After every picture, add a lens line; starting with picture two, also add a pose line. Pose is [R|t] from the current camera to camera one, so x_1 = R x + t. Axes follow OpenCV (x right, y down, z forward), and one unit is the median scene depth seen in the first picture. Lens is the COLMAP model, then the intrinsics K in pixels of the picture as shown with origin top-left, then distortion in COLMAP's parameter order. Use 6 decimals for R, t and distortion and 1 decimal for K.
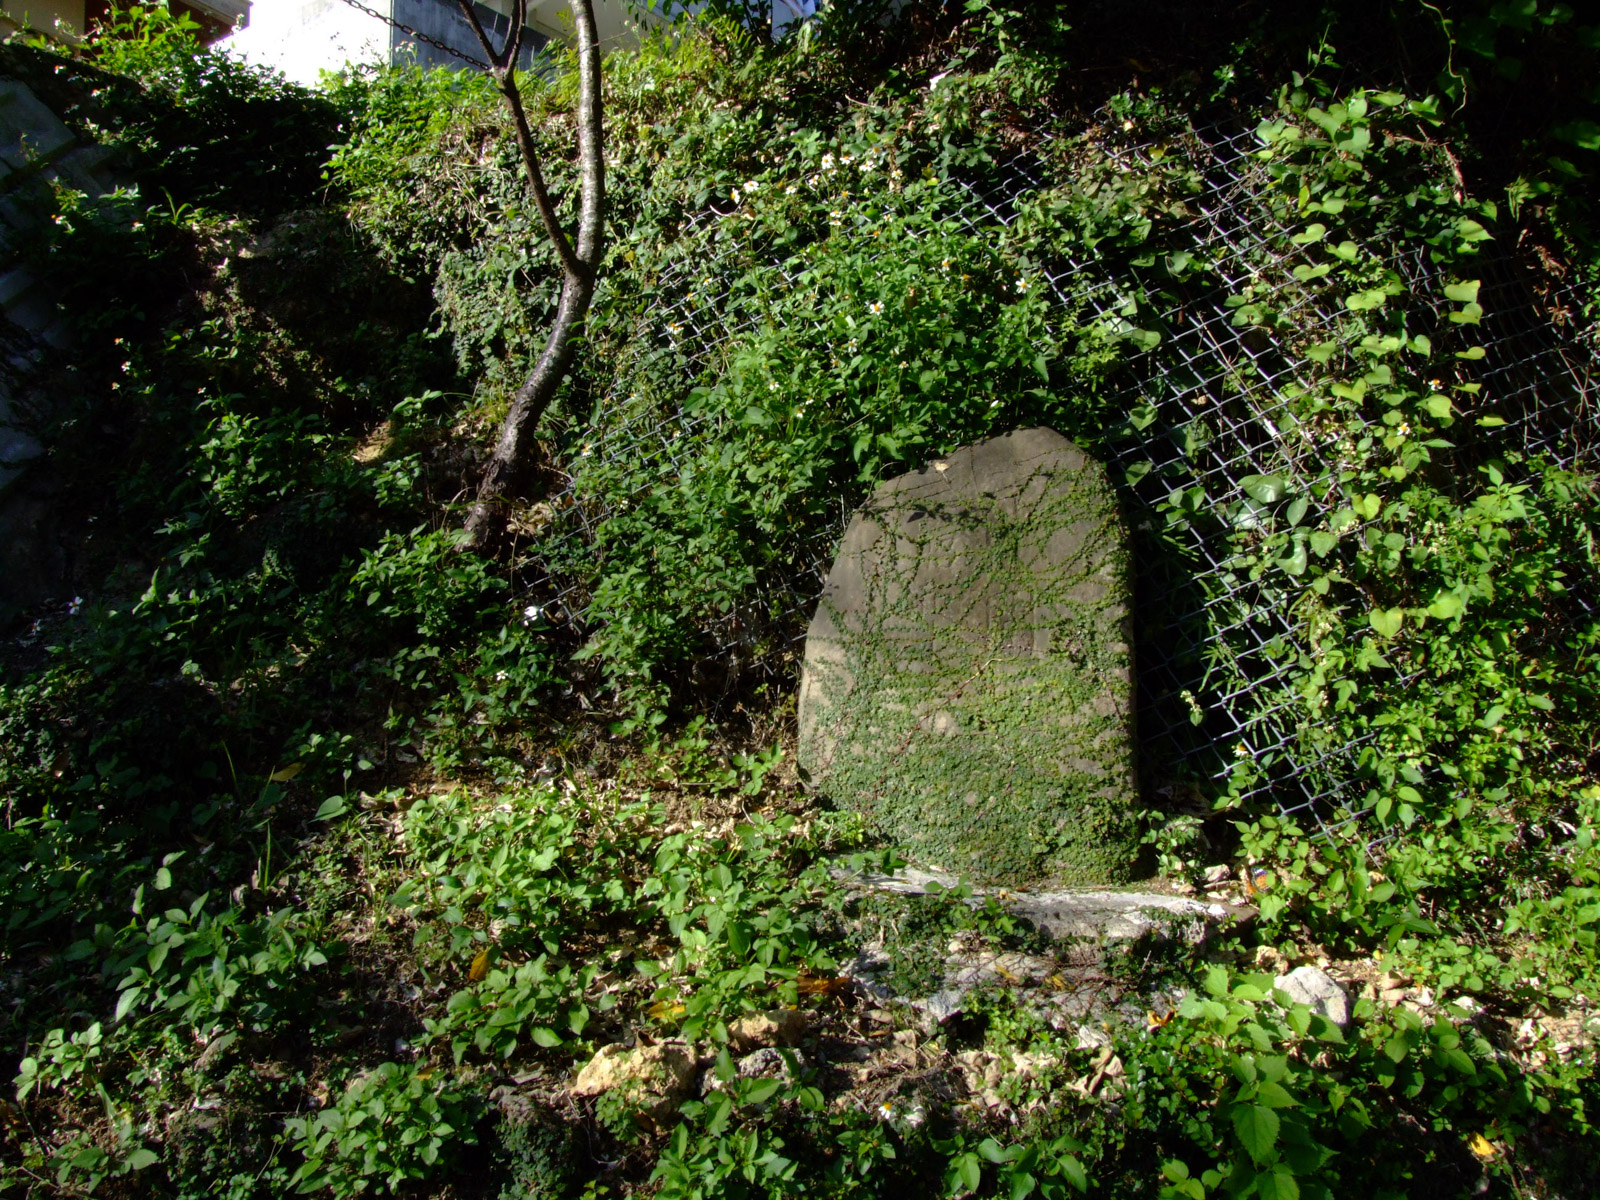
lens RADIAL K [[1290.9, 0, 801.1], [0, 1290.9, 604.9], [0, 0, 1]] dist [-0.062939, 0.002227]
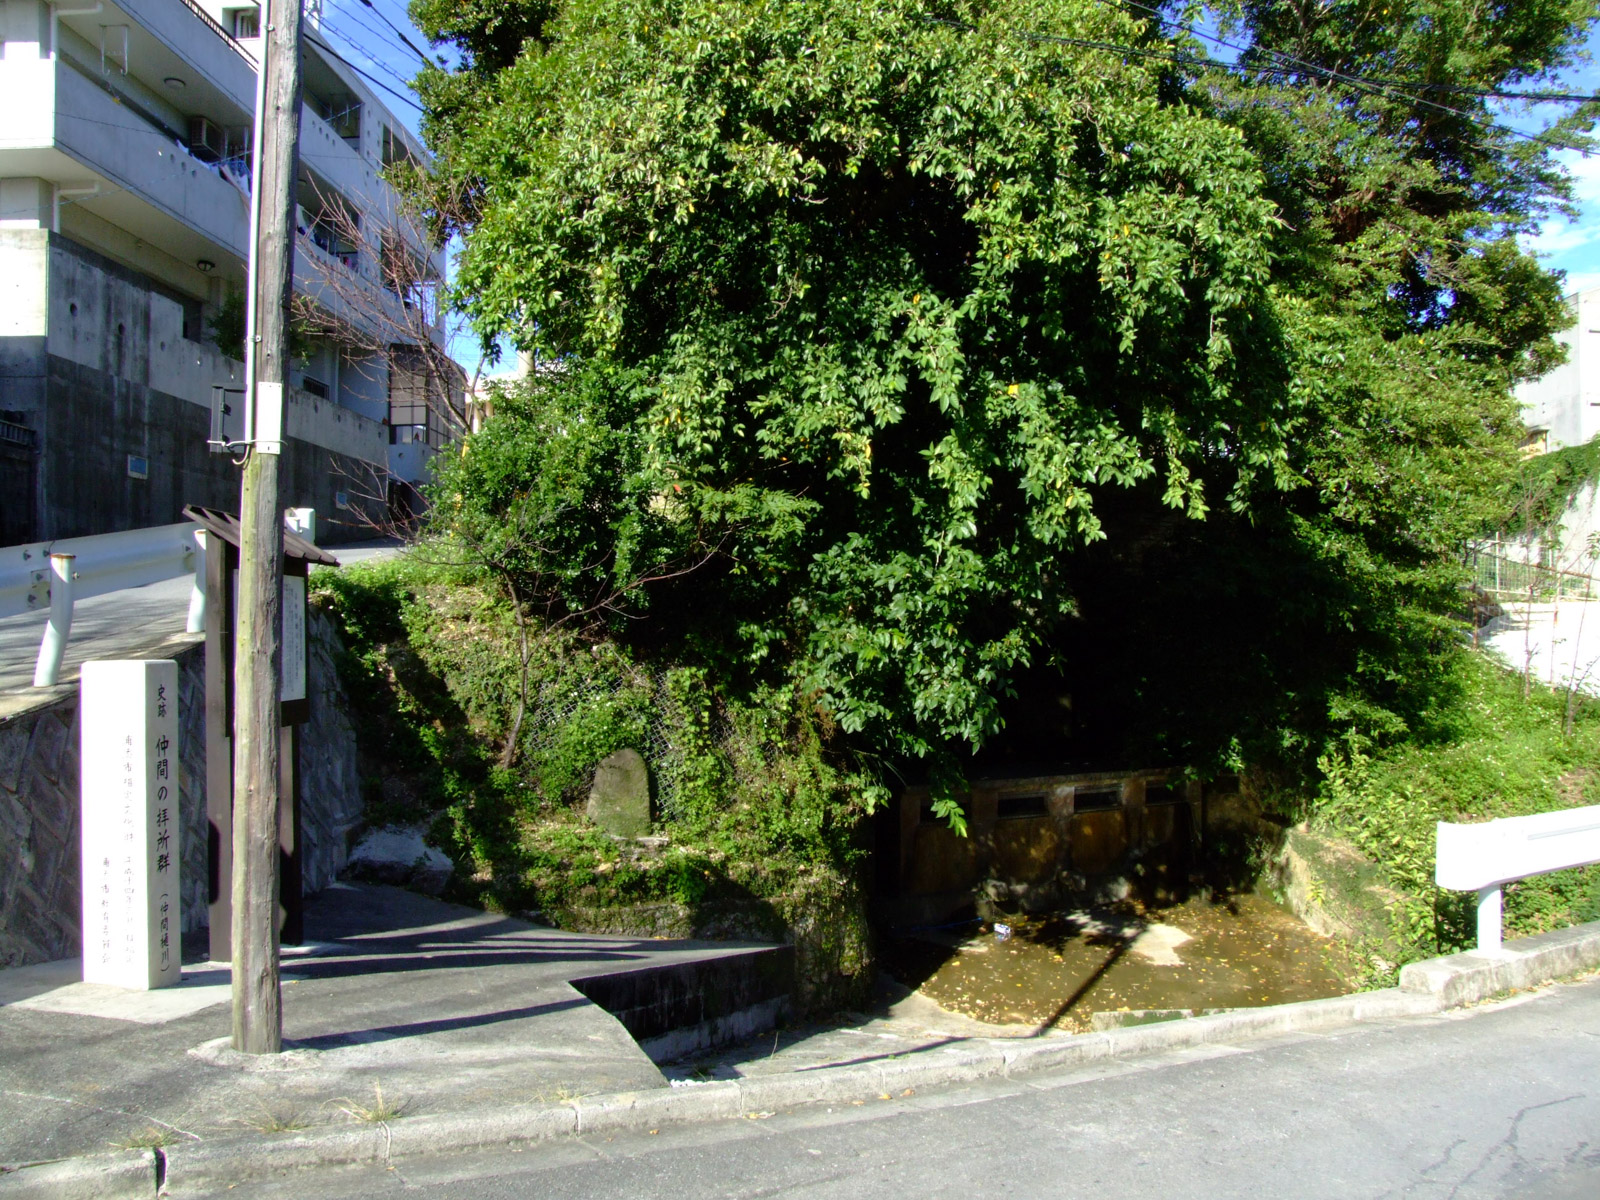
lens RADIAL K [[1290.9, 0, 798.1], [0, 1290.9, 602.0], [0, 0, 1]] dist [-0.062939, 0.002227]
pose [[0.830675, 0.021667, 0.556336, -2.233281], [-0.050290, 0.998078, 0.036218, -0.987197], [-0.554482, -0.058064, 0.830168, -3.777011]]
